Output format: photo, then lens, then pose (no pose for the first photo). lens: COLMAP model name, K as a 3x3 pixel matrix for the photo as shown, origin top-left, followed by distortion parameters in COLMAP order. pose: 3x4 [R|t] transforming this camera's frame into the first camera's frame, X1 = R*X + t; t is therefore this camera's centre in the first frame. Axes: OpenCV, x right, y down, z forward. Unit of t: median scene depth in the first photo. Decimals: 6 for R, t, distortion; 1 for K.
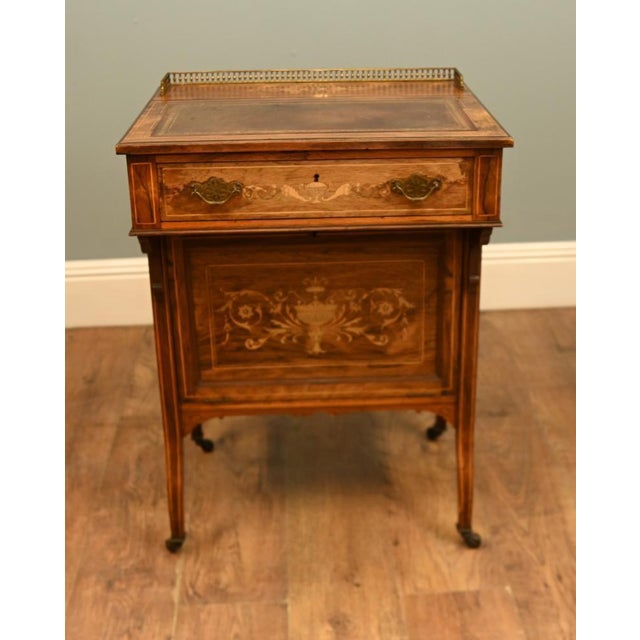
lens RADIAL K [[1020.1, 0, 366.4], [0, 1020.1, 319.9], [0, 0, 1]] dist [-0.086908, 0.112376]
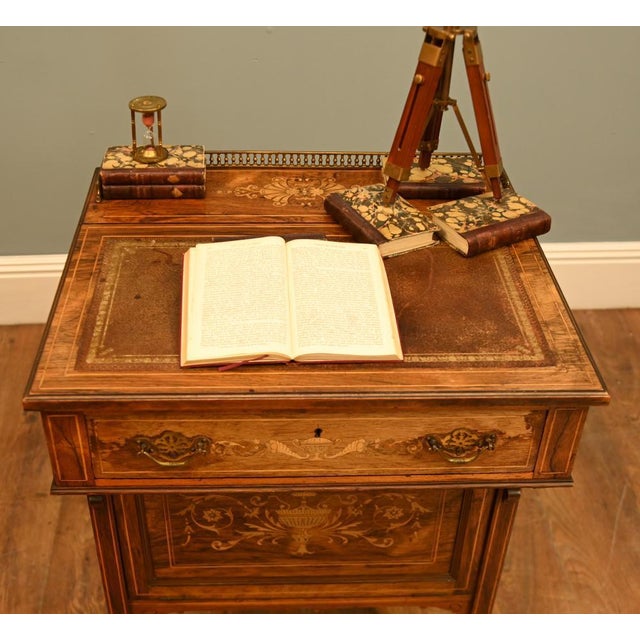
lens RADIAL K [[920.6, 0, 309.5], [0, 920.6, 319.6], [0, 0, 1]] dist [-0.101617, 0.082366]
pose [[0.999488, 0.031874, 0.002916, -0.051659], [-0.031690, 0.972680, 0.229978, -0.311641], [0.004494, -0.229952, 0.973192, 0.360219]]
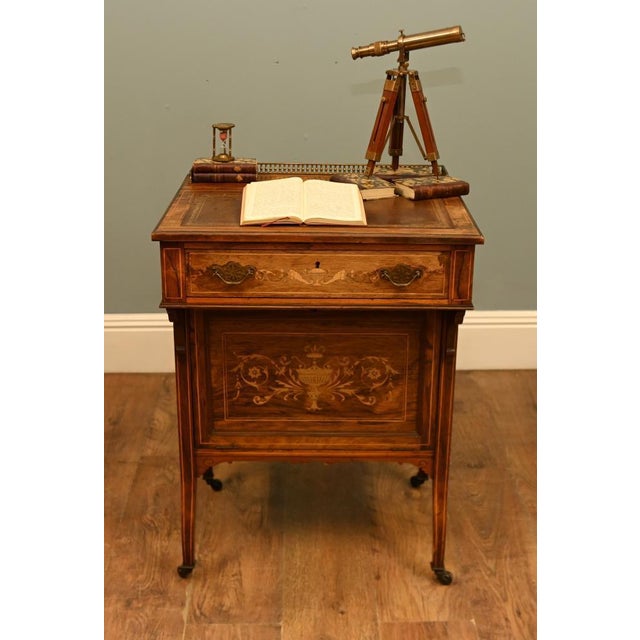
lens RADIAL K [[992.3, 0, 342.0], [0, 992.3, 319.3], [0, 0, 1]] dist [-0.067446, 0.033020]
pose [[0.998942, 0.032667, -0.032381, 0.016696], [-0.034024, 0.998527, -0.042271, -0.024210], [0.030953, 0.043328, 0.998581, -0.136228]]
